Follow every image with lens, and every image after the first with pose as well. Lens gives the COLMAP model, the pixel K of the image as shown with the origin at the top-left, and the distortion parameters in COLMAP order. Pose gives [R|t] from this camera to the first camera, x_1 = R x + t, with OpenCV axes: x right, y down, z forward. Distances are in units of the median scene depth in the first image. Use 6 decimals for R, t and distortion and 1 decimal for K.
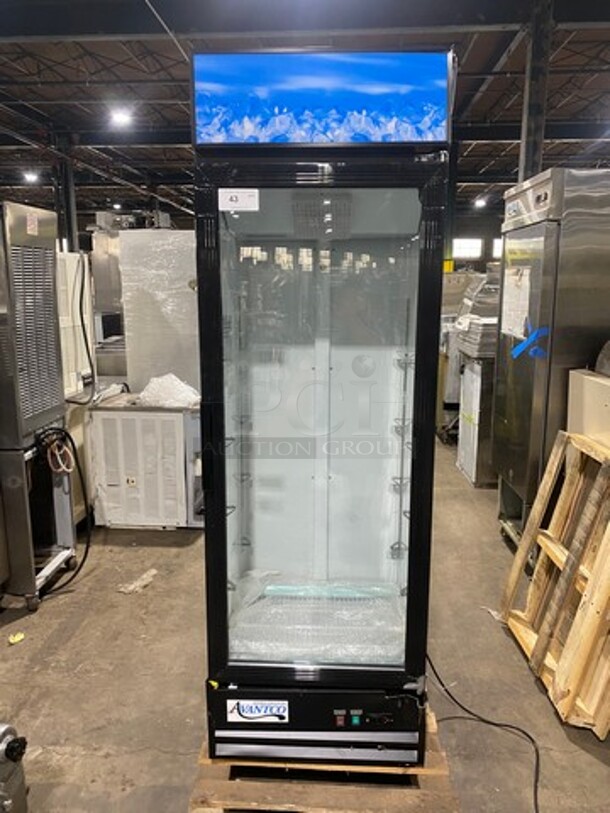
lens RADIAL K [[602.9, 0, 315.0], [0, 602.9, 408.1], [0, 0, 1]] dist [0.007086, -0.002987]
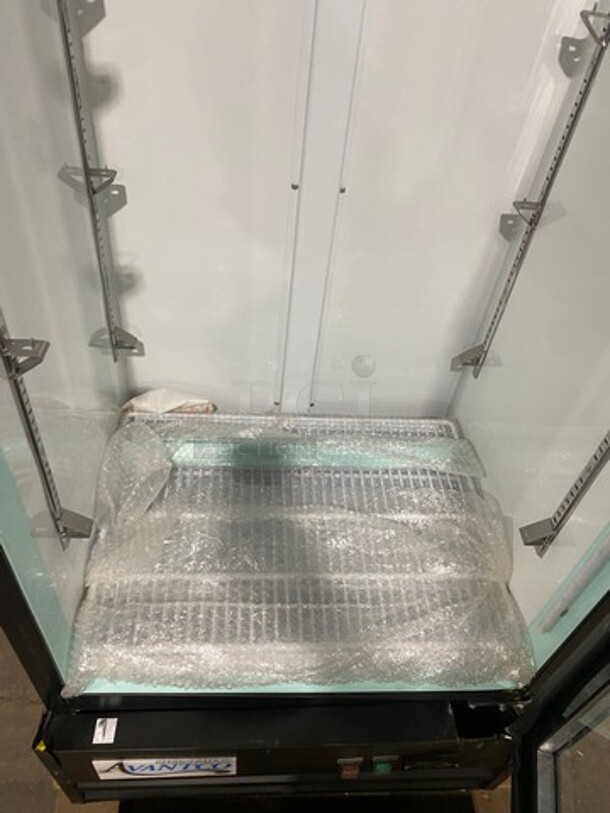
lens RADIAL K [[602.9, 0, 315.0], [0, 602.9, 408.1], [0, 0, 1]] dist [0.007086, -0.002987]
pose [[0.991680, 0.002991, 0.128692, -0.023860], [-0.074678, 0.827675, 0.556217, 0.015466], [-0.104852, -0.561199, 0.821012, 0.405731]]
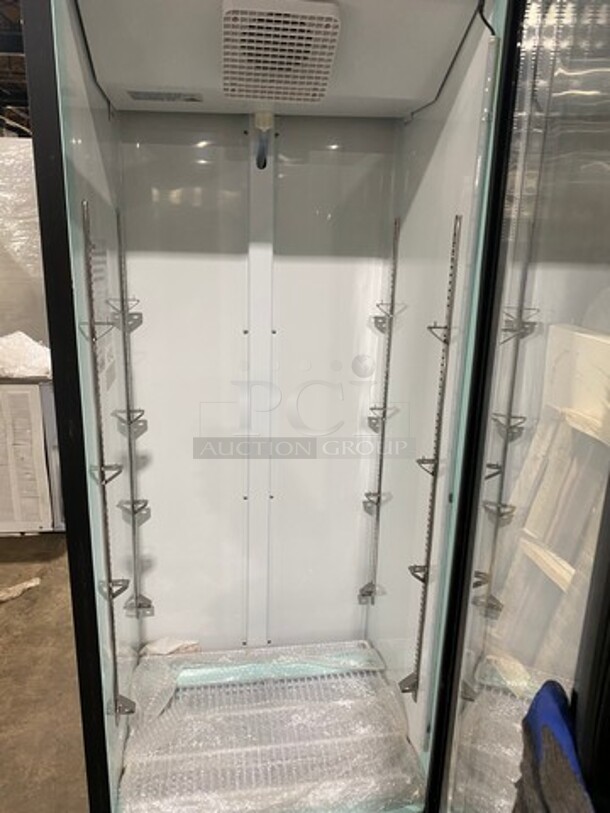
lens RADIAL K [[603.3, 0, 295.1], [0, 603.3, 411.7], [0, 0, 1]] dist [-0.002076, 0.000184]
pose [[0.985591, -0.030839, 0.166309, -0.035636], [0.015790, 0.995720, 0.091062, -0.023224], [-0.168405, -0.087123, 0.981860, 0.231646]]
